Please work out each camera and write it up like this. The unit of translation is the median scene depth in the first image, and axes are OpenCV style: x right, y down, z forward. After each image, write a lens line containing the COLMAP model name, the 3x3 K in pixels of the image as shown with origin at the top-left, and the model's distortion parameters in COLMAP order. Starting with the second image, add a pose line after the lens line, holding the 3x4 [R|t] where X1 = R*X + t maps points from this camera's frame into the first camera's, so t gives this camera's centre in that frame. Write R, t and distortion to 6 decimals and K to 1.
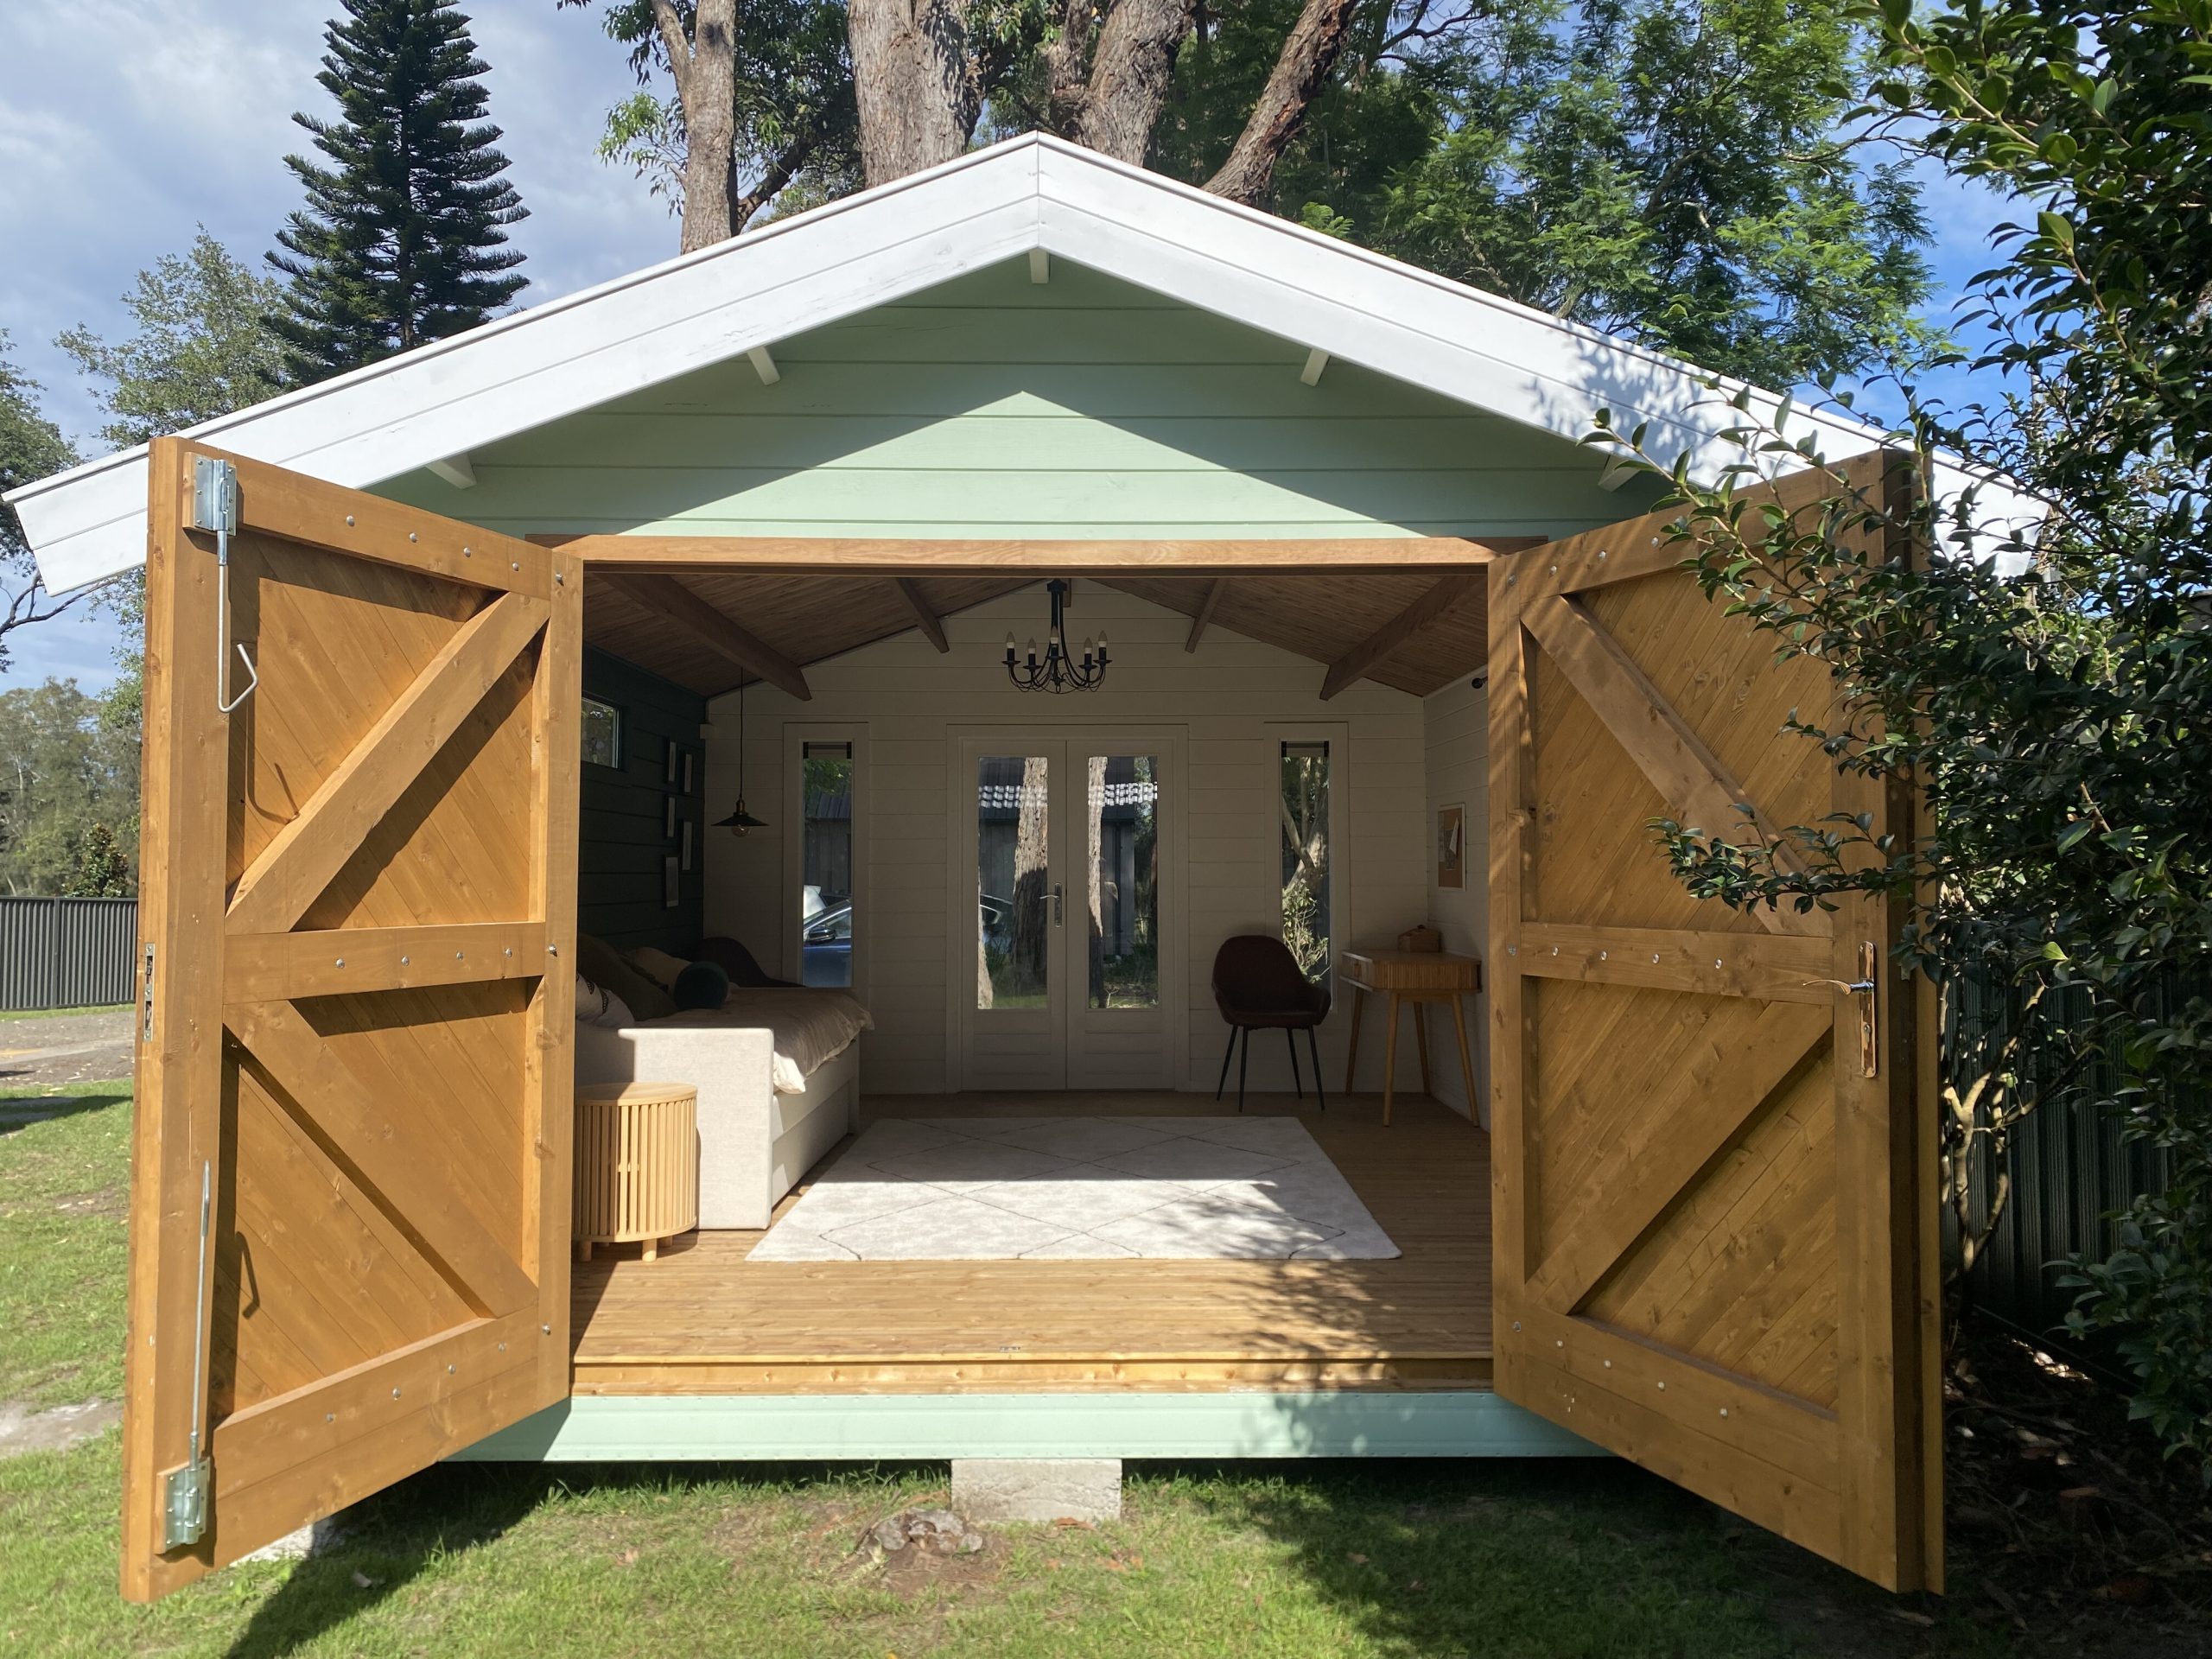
lens RADIAL K [[1524.0, 0, 1167.7], [0, 1524.0, 839.2], [0, 0, 1]] dist [0.050727, -0.034829]
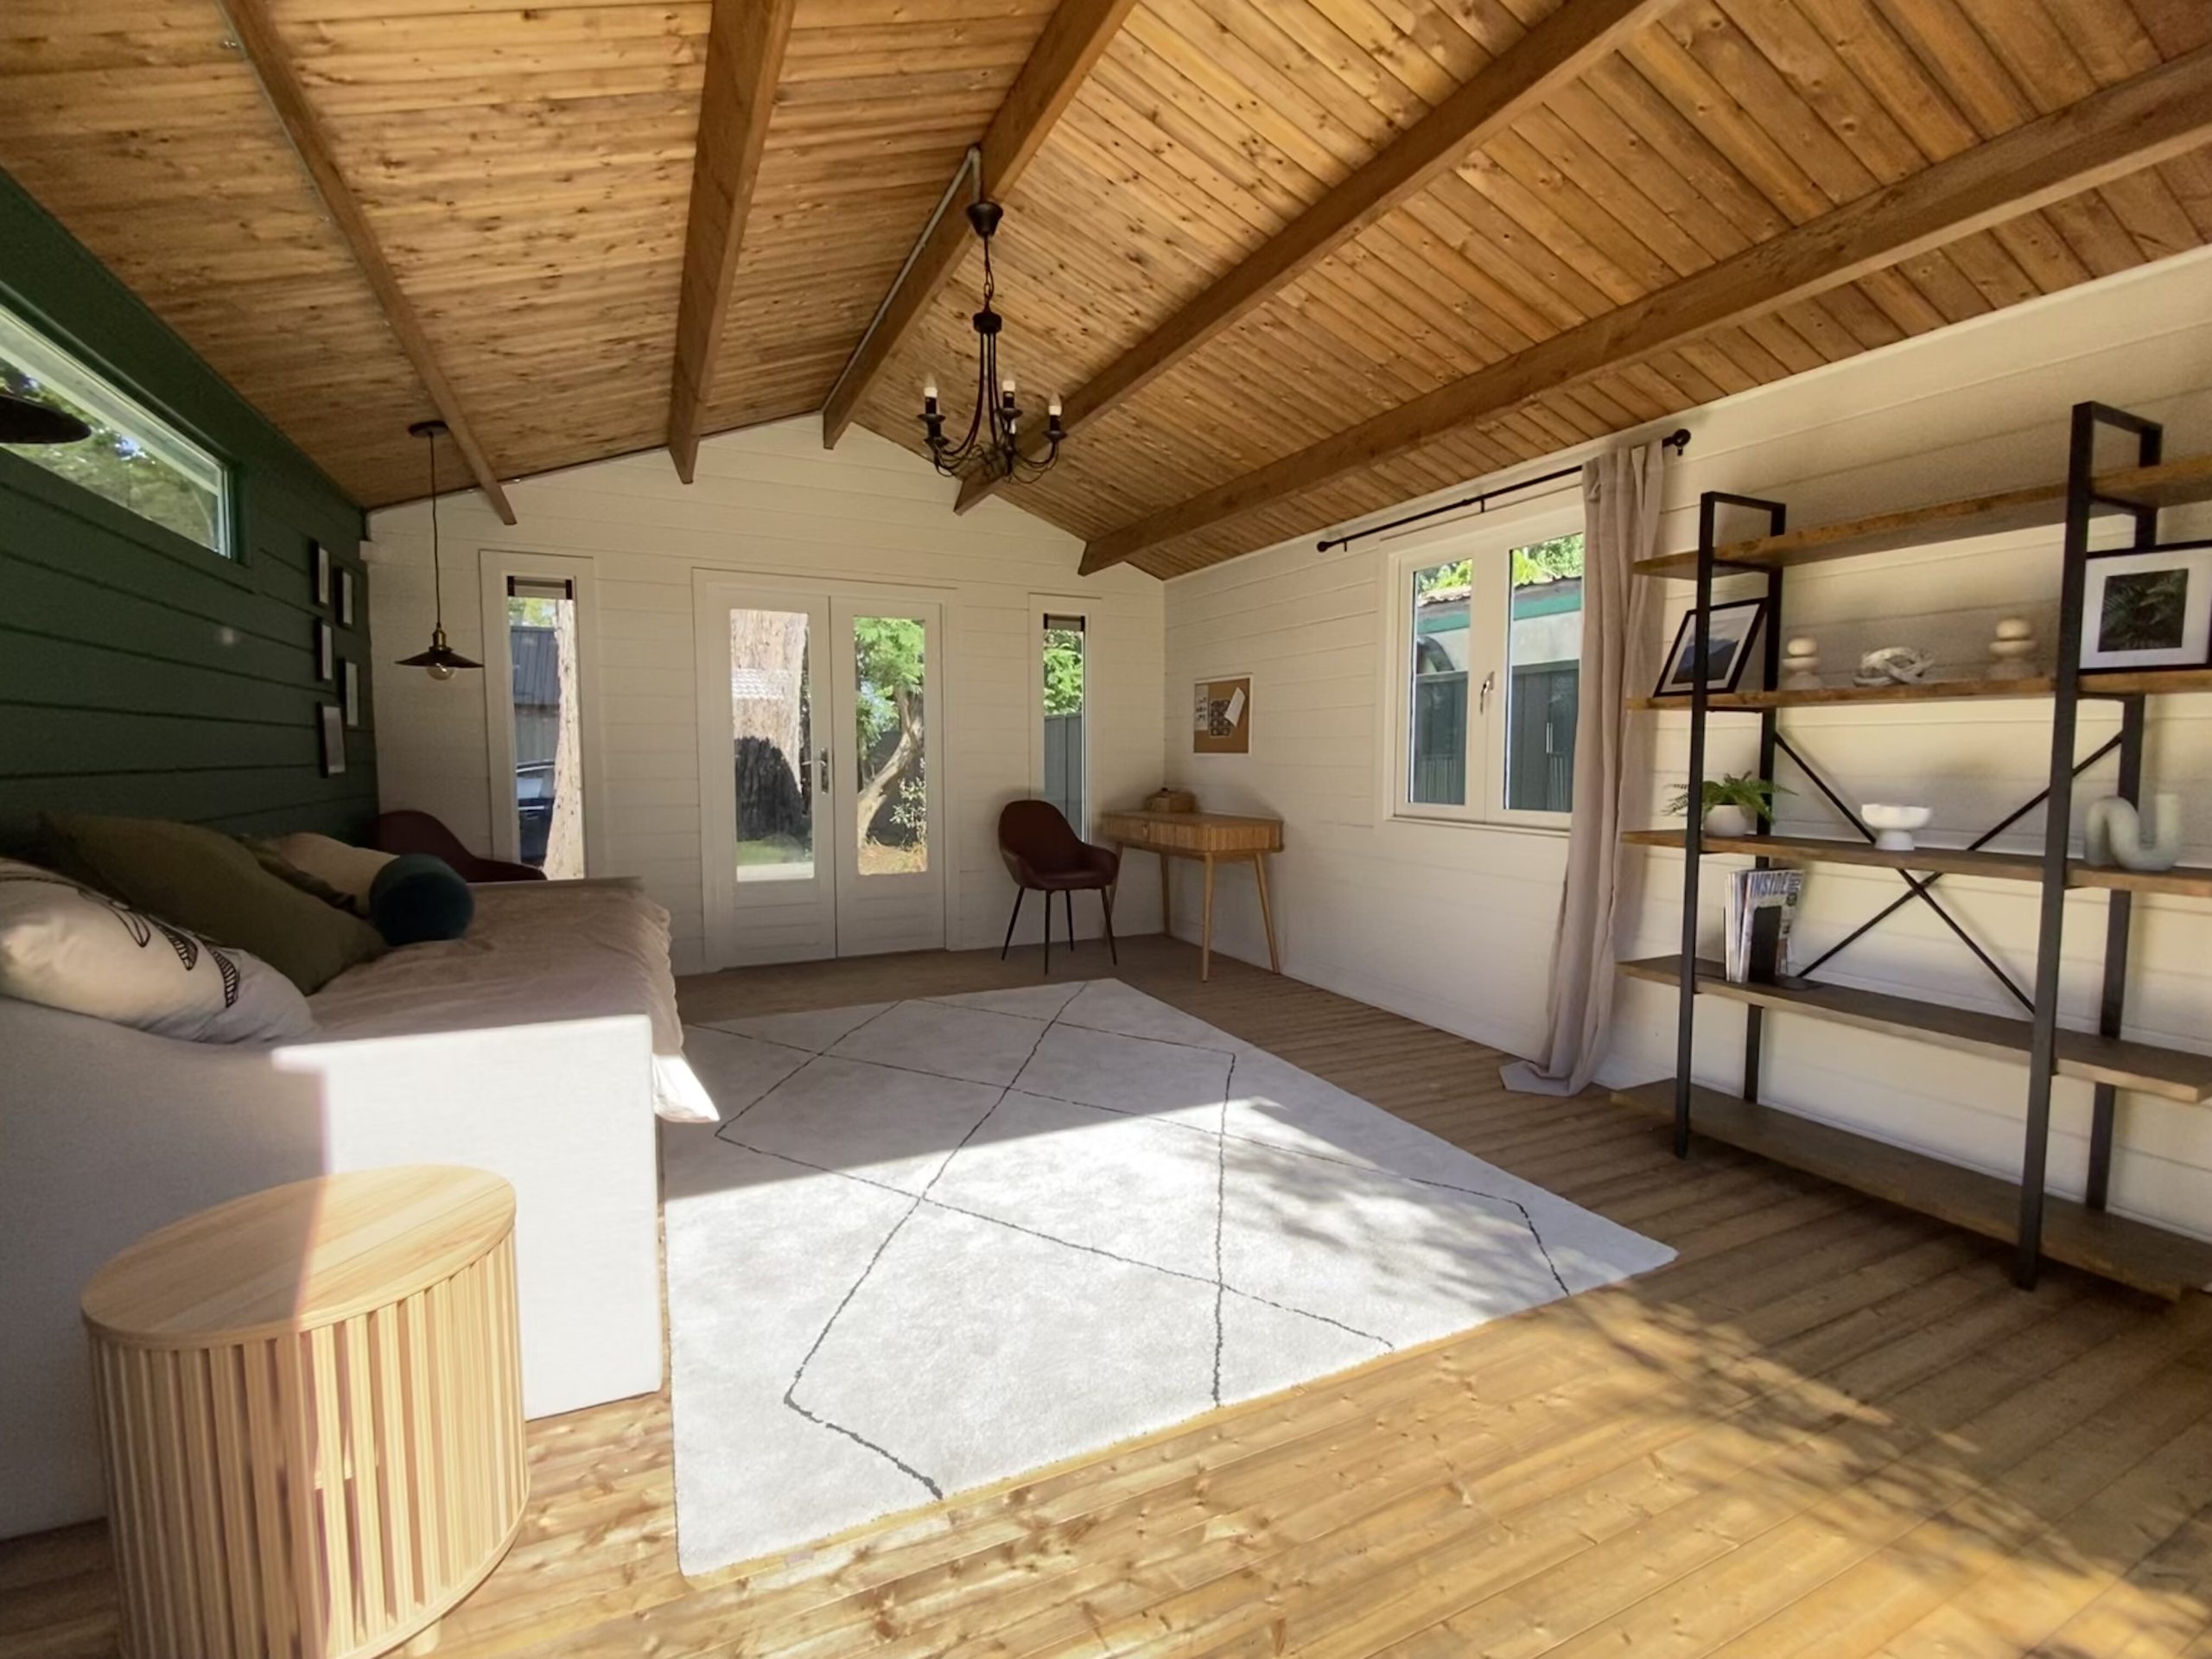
lens RADIAL K [[974.0, 0, 1123.3], [0, 974.0, 823.6], [0, 0, 1]] dist [-0.002904, -0.000982]
pose [[0.923361, -0.022096, 0.383297, -0.145267], [-0.014715, 0.995572, 0.092841, 0.017925], [-0.383652, -0.091366, 0.918947, 0.399459]]
